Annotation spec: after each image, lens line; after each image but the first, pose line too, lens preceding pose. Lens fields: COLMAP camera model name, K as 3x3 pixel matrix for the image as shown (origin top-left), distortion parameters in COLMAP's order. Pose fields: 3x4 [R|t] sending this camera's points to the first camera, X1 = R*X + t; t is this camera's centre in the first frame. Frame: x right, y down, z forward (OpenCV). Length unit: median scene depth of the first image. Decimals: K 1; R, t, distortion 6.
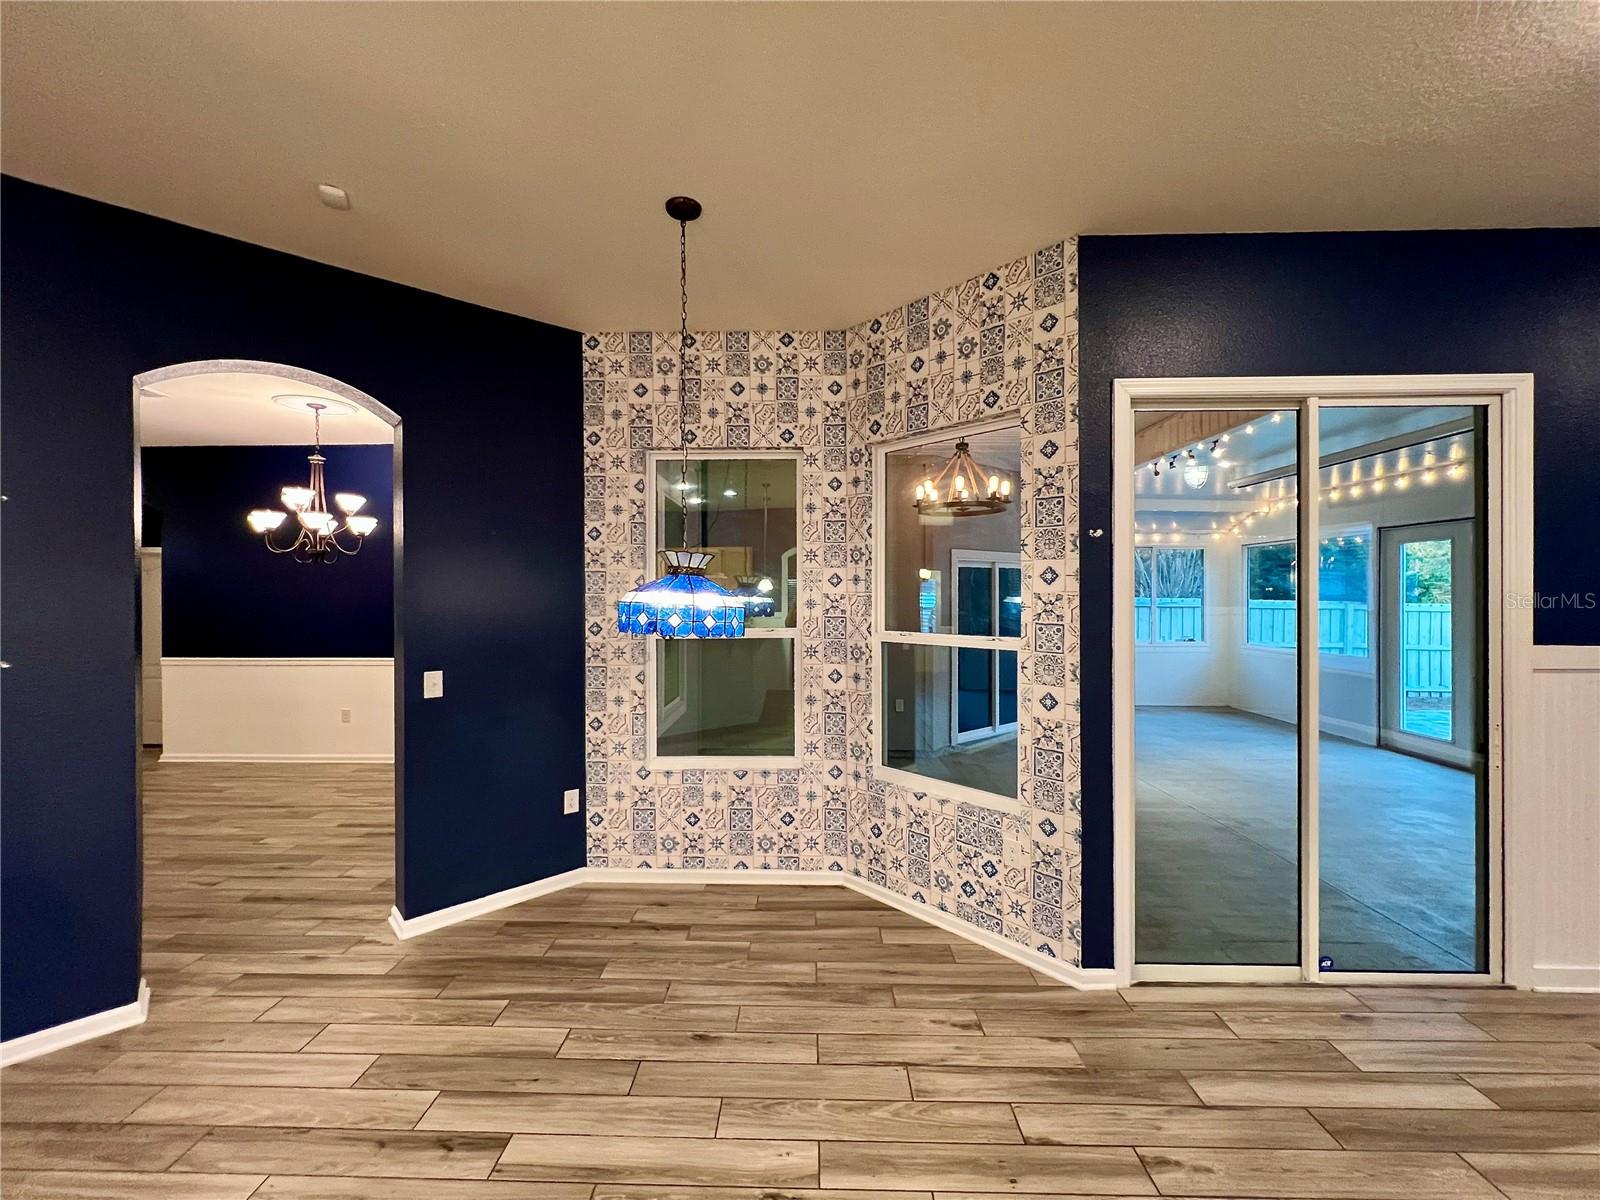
lens RADIAL K [[641.8, 0, 796.4], [0, 641.8, 596.8], [0, 0, 1]] dist [-0.002991, 0.000309]
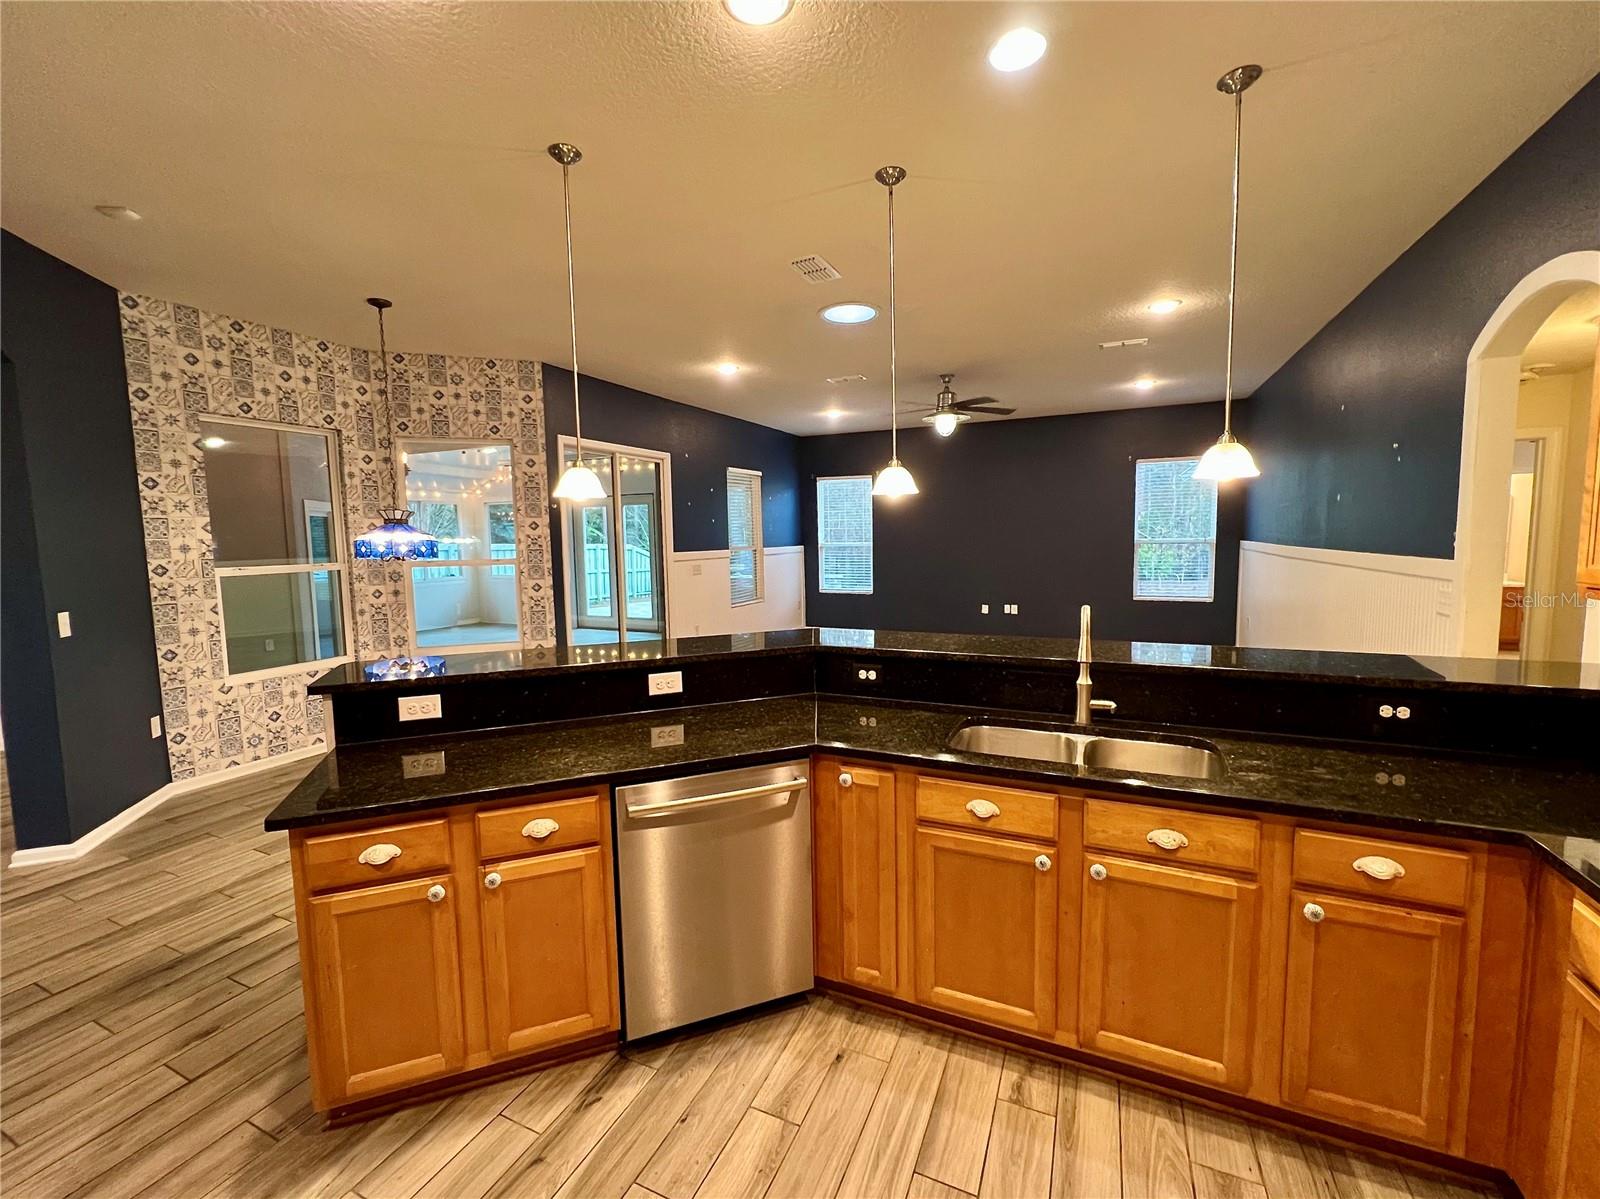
lens RADIAL K [[667.5, 0, 793.7], [0, 667.5, 594.6], [0, 0, 1]] dist [-0.002414, 0.000278]
pose [[0.401511, -0.086057, 0.911802, -0.937113], [0.020630, 0.996173, 0.084936, 0.016575], [-0.915622, -0.015292, 0.401749, -0.467123]]
